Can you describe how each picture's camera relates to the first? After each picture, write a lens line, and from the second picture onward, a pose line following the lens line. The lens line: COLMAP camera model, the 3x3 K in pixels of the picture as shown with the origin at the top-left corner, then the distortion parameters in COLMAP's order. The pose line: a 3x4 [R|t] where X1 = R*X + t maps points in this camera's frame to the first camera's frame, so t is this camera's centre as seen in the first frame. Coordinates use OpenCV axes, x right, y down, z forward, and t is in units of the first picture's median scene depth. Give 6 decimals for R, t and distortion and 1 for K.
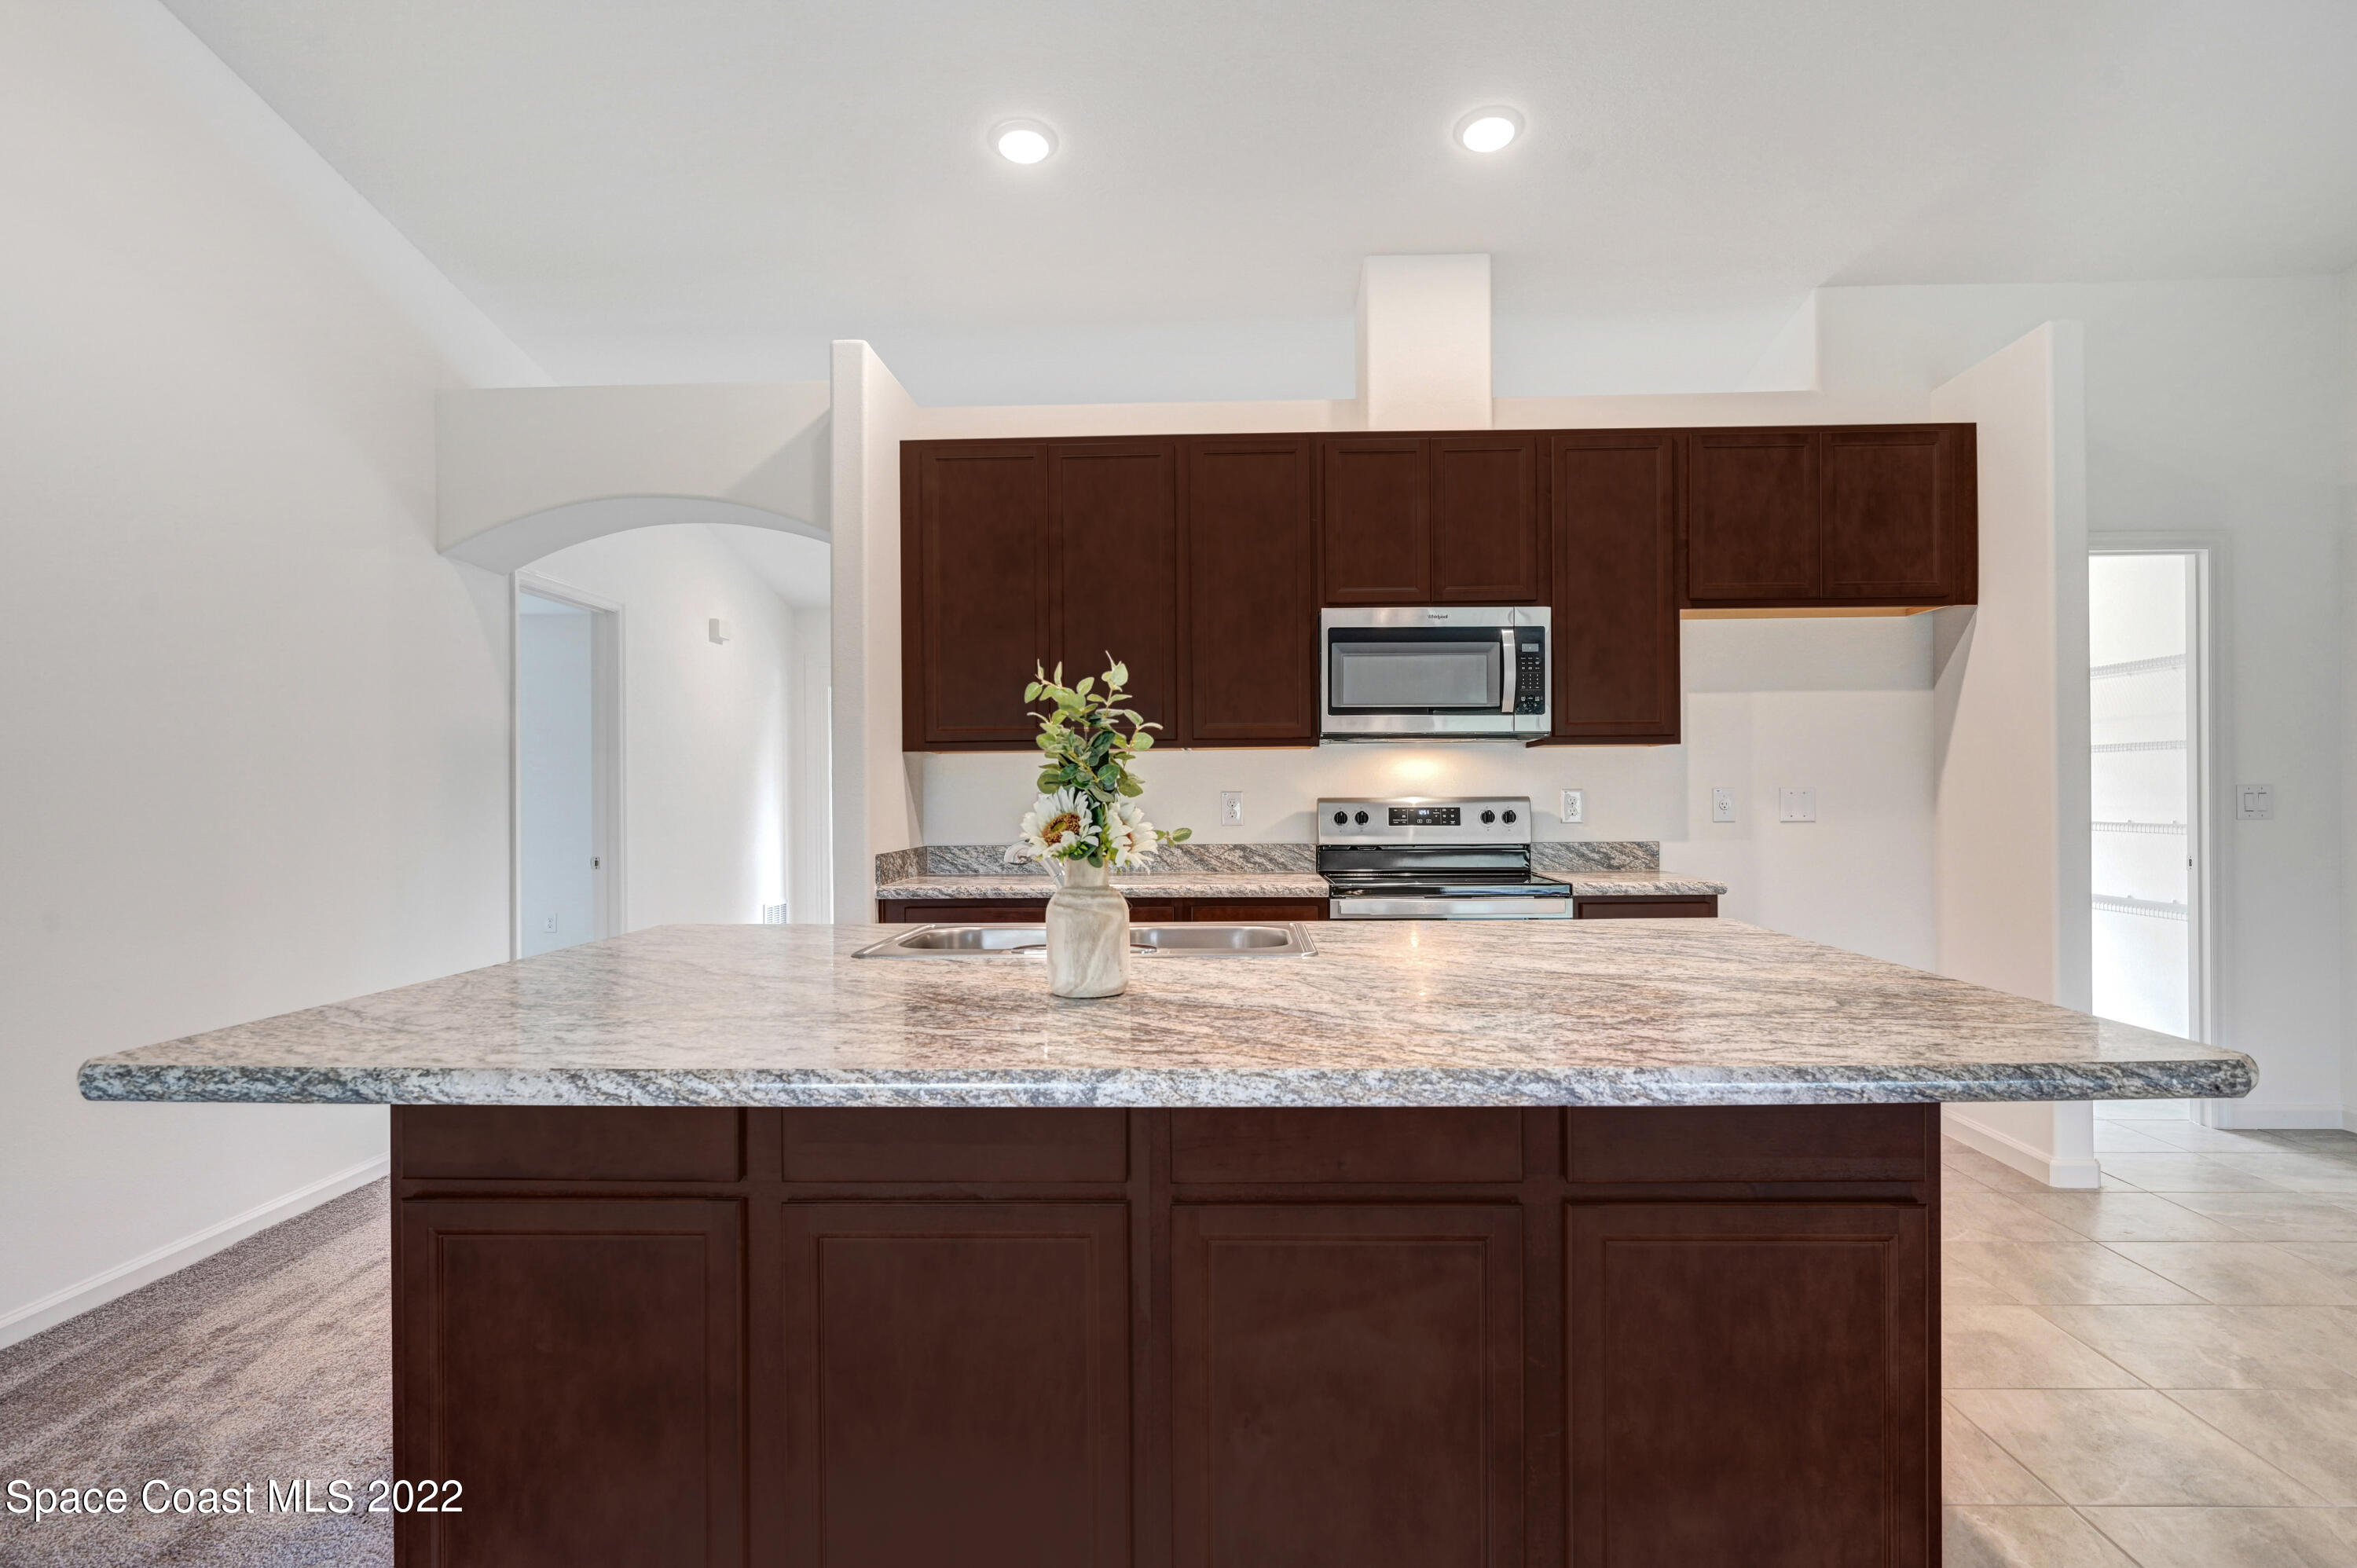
lens RADIAL K [[1314.1, 0, 1193.0], [0, 1314.1, 791.3], [0, 0, 1]] dist [0.003057, 0.000552]
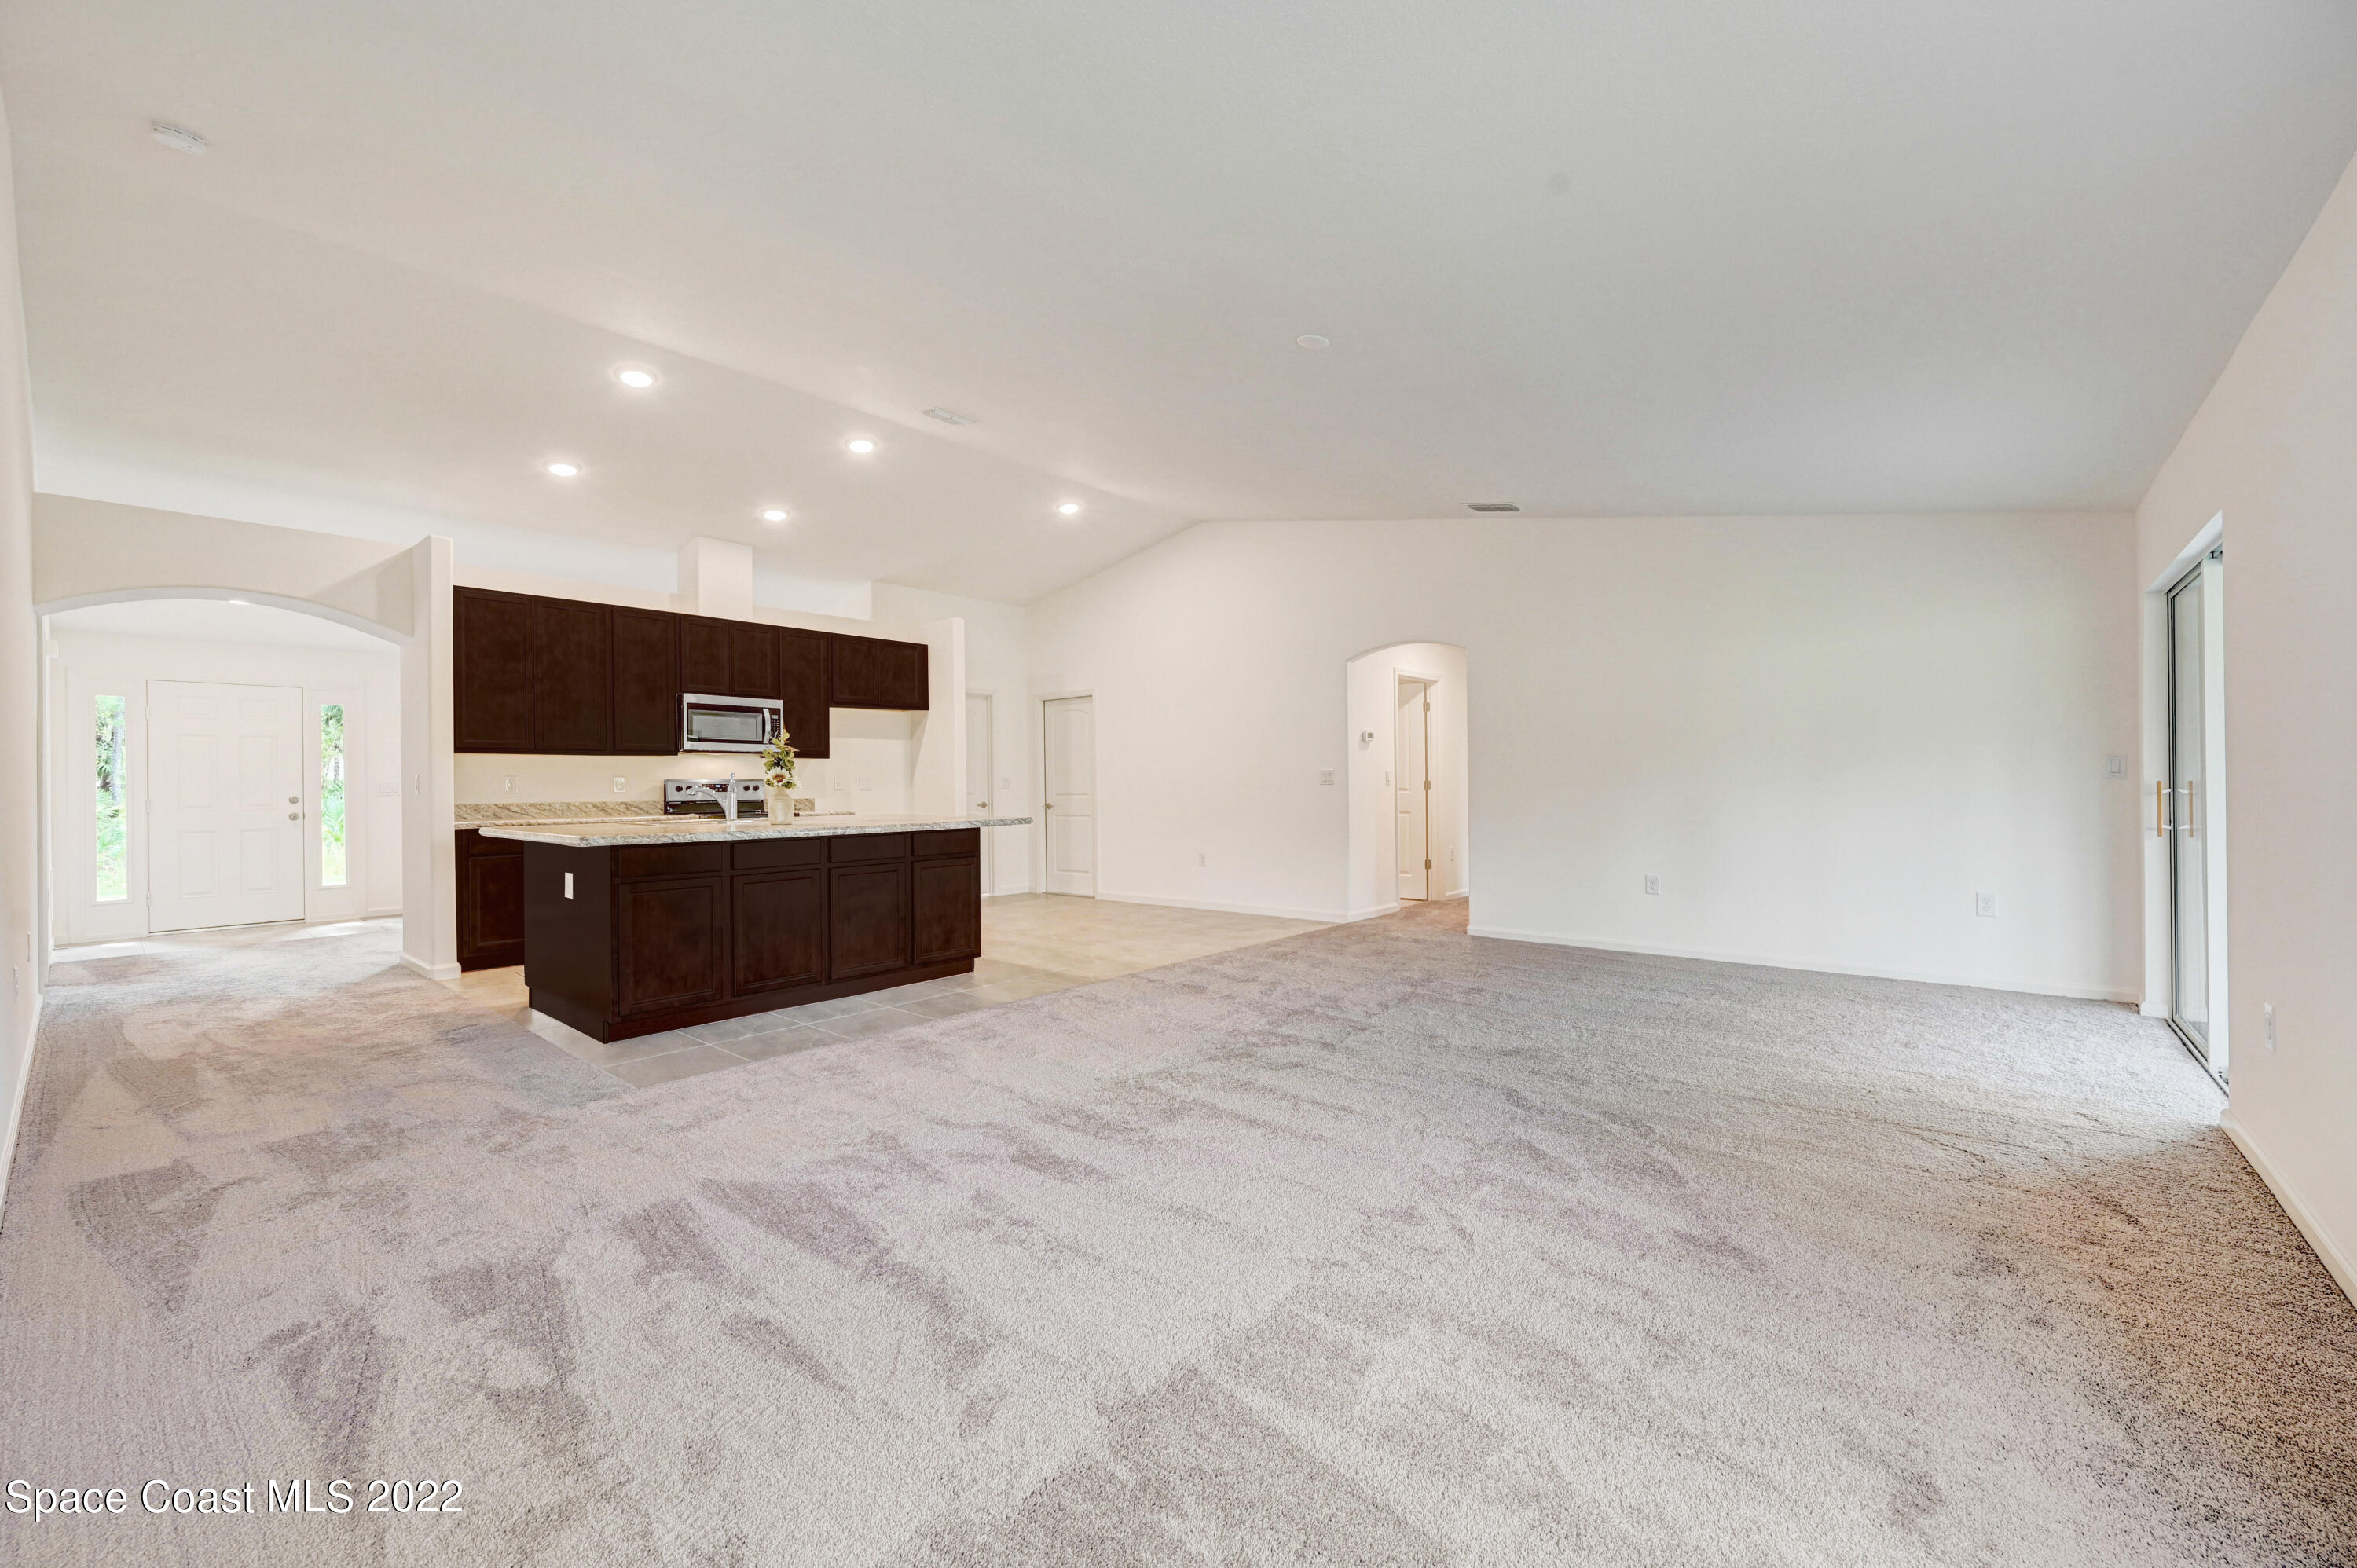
lens RADIAL K [[950.7, 0, 1178.5], [0, 950.7, 784.0], [0, 0, 1]] dist [-0.000205, 0.000081]
pose [[0.629060, 0.003152, 0.777350, -0.614453], [0.003871, 0.999967, -0.007187, 0.028279], [-0.777347, 0.007530, 0.629027, -0.650199]]
